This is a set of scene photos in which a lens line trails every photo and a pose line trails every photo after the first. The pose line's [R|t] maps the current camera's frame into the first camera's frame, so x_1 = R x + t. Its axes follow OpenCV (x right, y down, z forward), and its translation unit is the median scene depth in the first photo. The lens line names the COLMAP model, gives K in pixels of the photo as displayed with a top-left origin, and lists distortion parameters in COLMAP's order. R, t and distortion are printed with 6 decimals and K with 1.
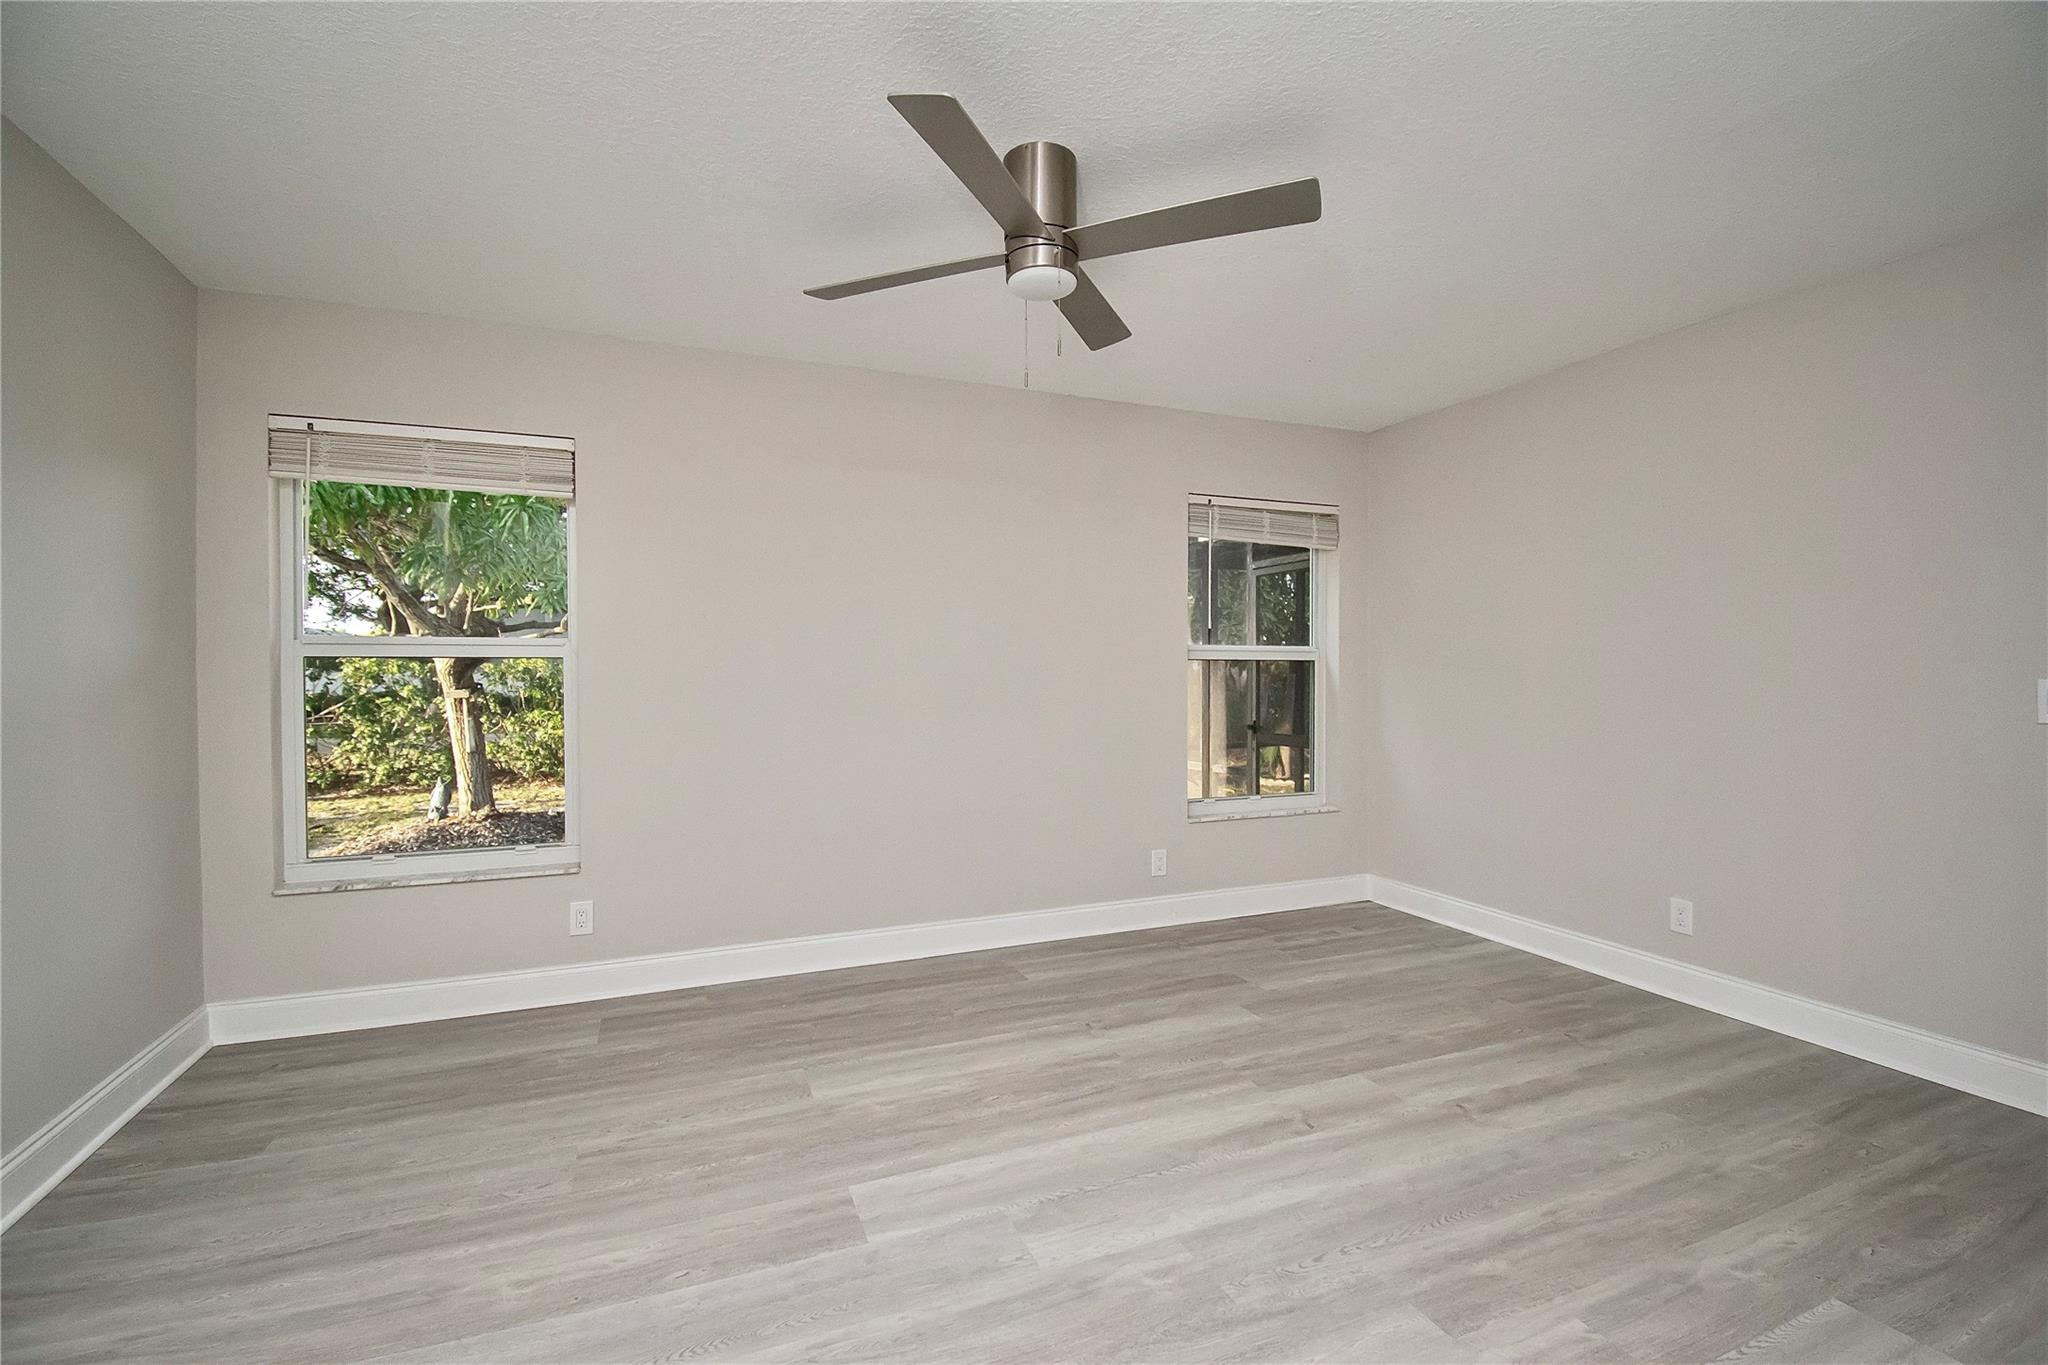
lens RADIAL K [[908.3, 0, 1015.6], [0, 908.3, 680.4], [0, 0, 1]] dist [0.001987, -0.012499]
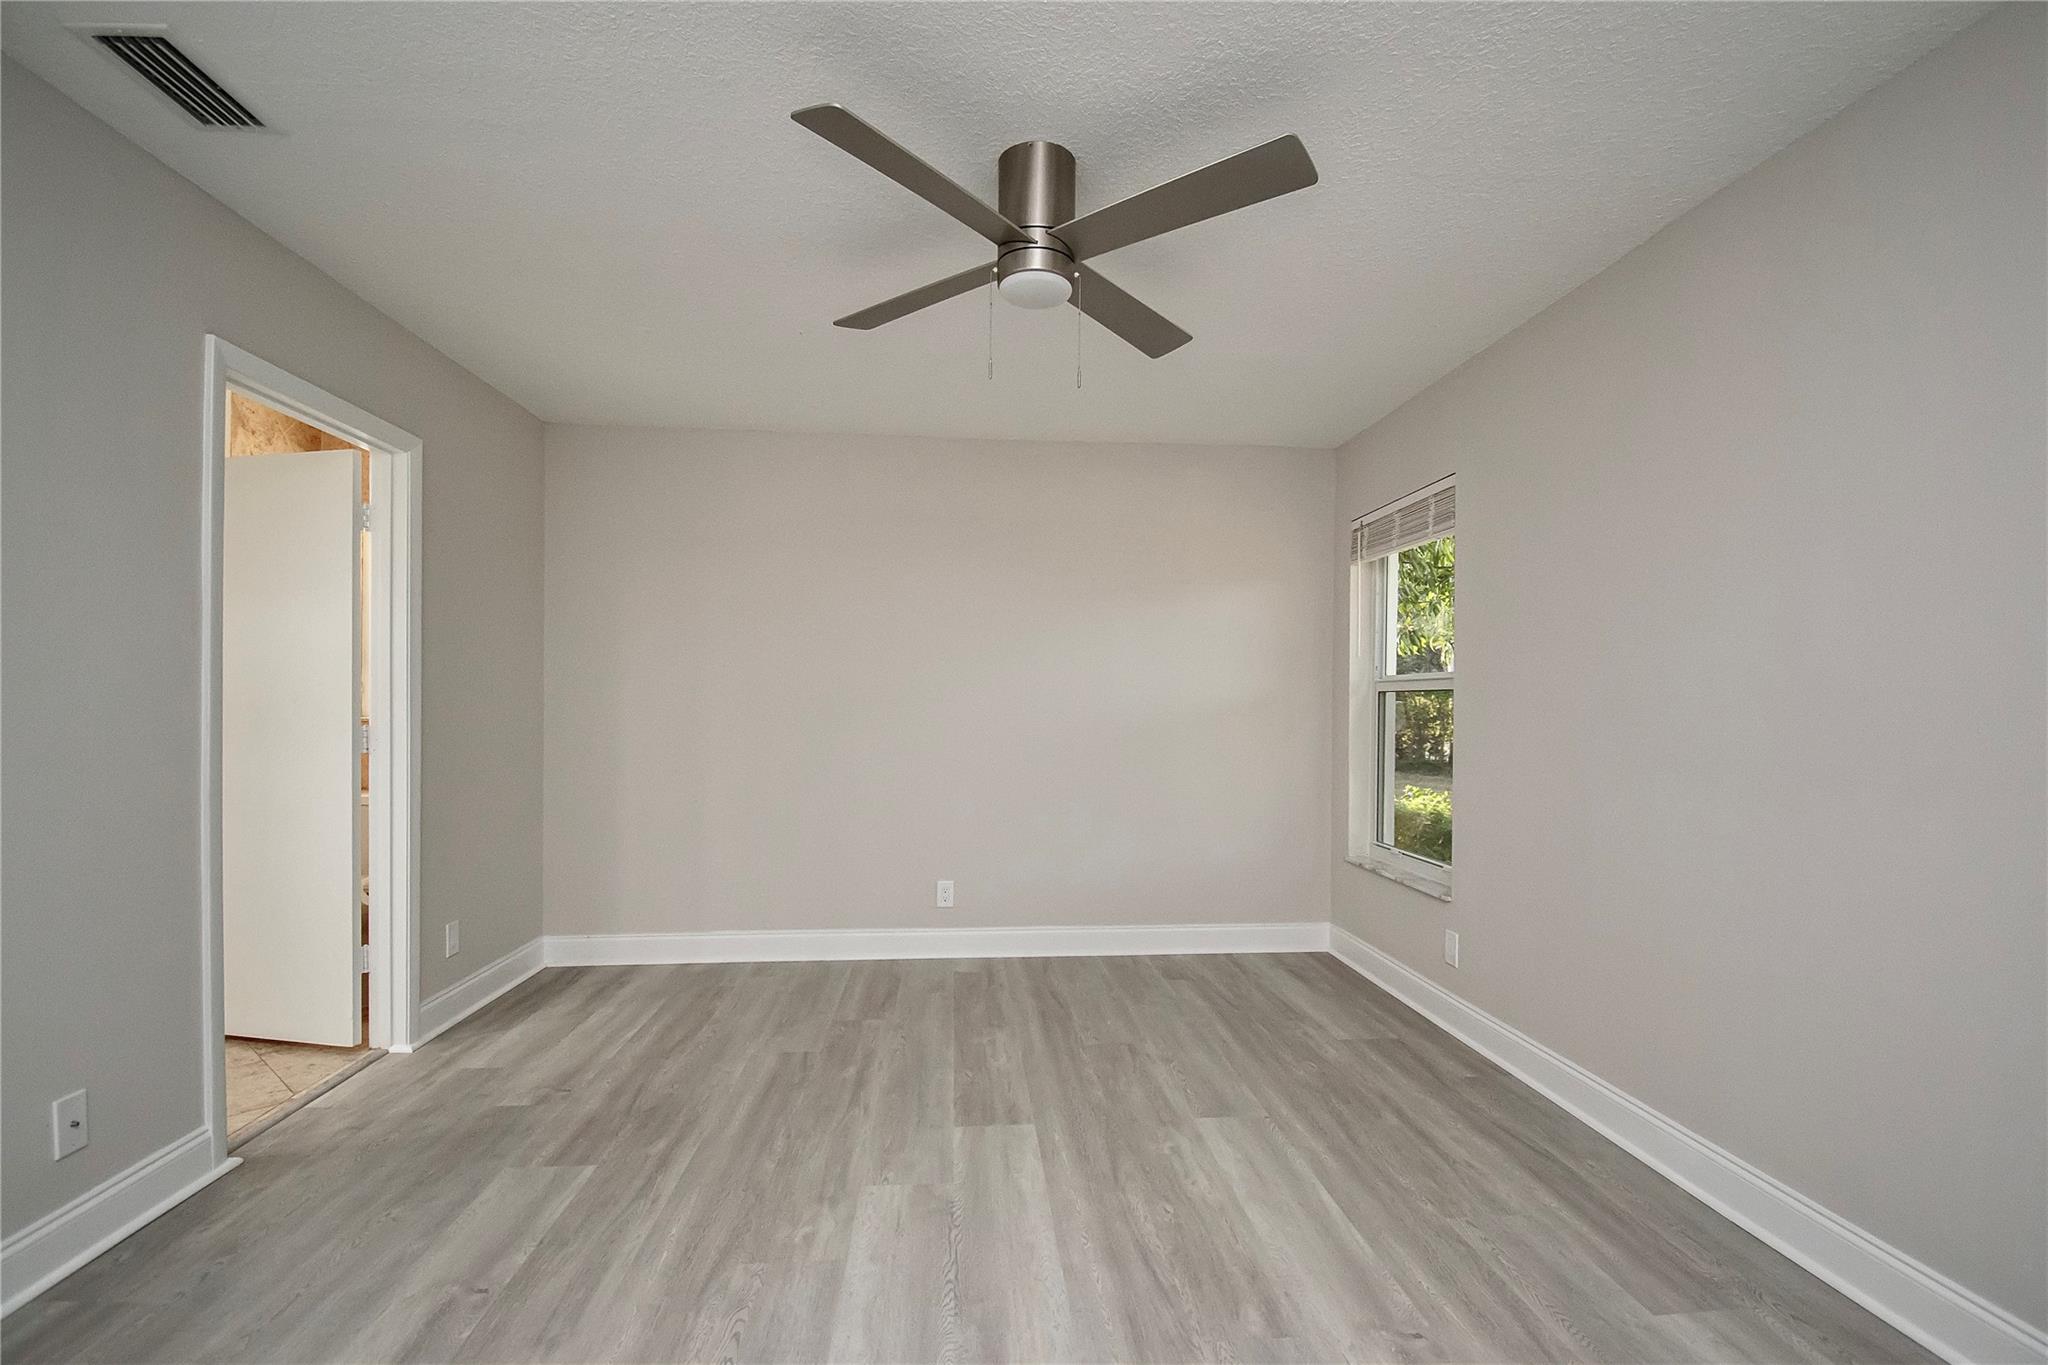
lens RADIAL K [[908.3, 0, 1016.4], [0, 908.3, 689.0], [0, 0, 1]] dist [0.001987, -0.012499]
pose [[-0.290930, -0.009394, -0.956698, 0.775751], [-0.017090, 0.999843, -0.004621, -0.010217], [0.956592, 0.015006, -0.291045, 1.046498]]
